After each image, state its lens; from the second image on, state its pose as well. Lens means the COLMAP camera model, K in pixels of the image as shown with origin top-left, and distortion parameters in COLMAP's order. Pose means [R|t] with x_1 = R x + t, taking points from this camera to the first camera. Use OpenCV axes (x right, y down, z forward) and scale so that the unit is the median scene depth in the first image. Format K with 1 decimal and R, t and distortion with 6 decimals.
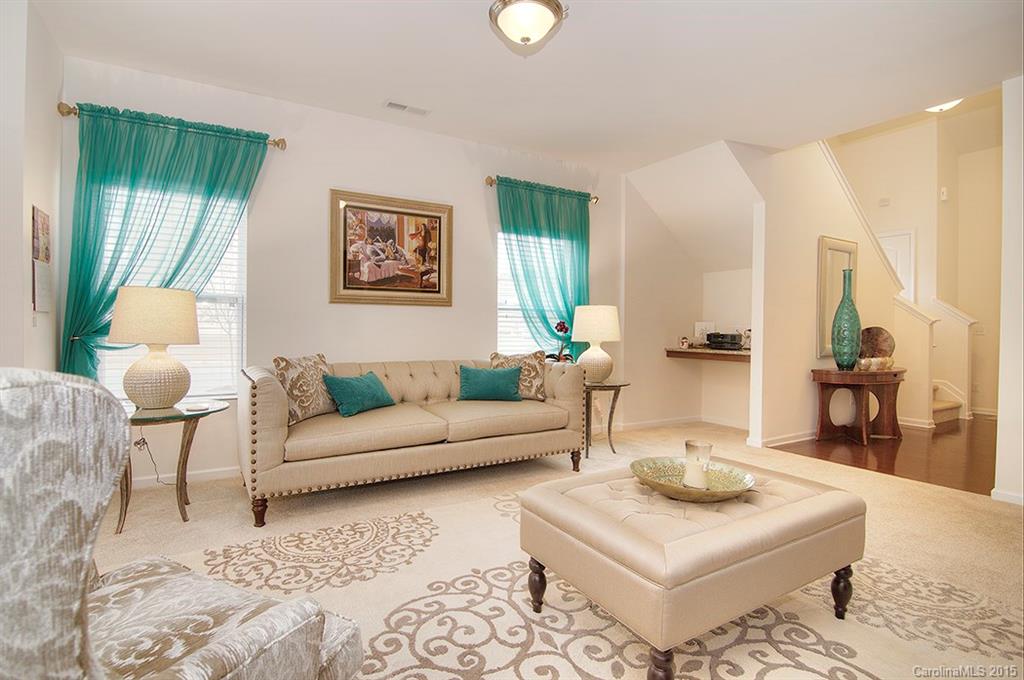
lens RADIAL K [[508.1, 0, 511.2], [0, 508.1, 335.4], [0, 0, 1]] dist [-0.008680, -0.008851]
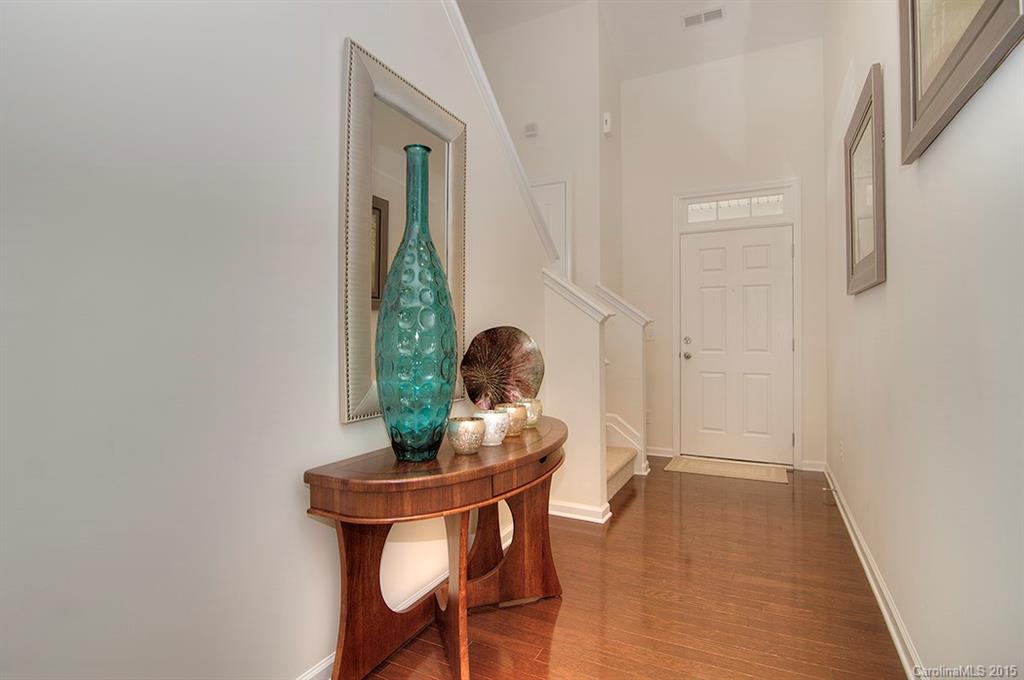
lens RADIAL K [[508.1, 0, 510.3], [0, 508.1, 337.7], [0, 0, 1]] dist [-0.008680, -0.008851]
pose [[0.843635, -0.007909, 0.536859, 0.660670], [0.017230, 0.999775, -0.012348, -0.001114], [-0.536640, 0.019668, 0.843582, 0.850000]]
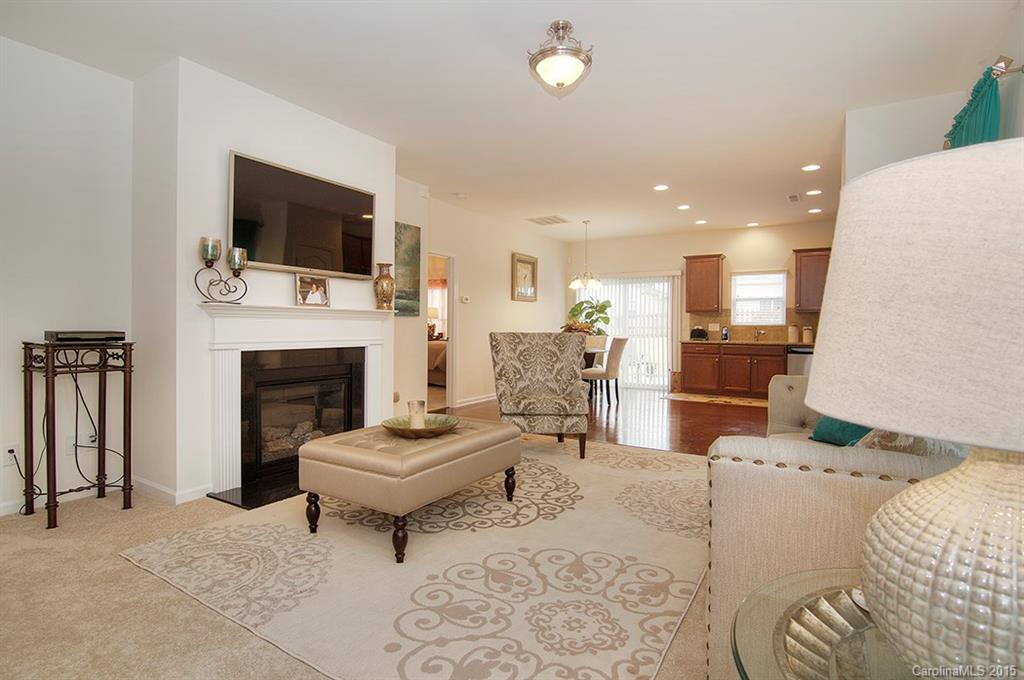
lens RADIAL K [[508.1, 0, 512.0], [0, 508.1, 336.3], [0, 0, 1]] dist [-0.008680, -0.008851]
pose [[-0.883711, -0.009428, -0.467938, 0.386470], [-0.024490, 0.999359, 0.026115, -0.014482], [0.467392, 0.034538, -0.883375, 1.151270]]
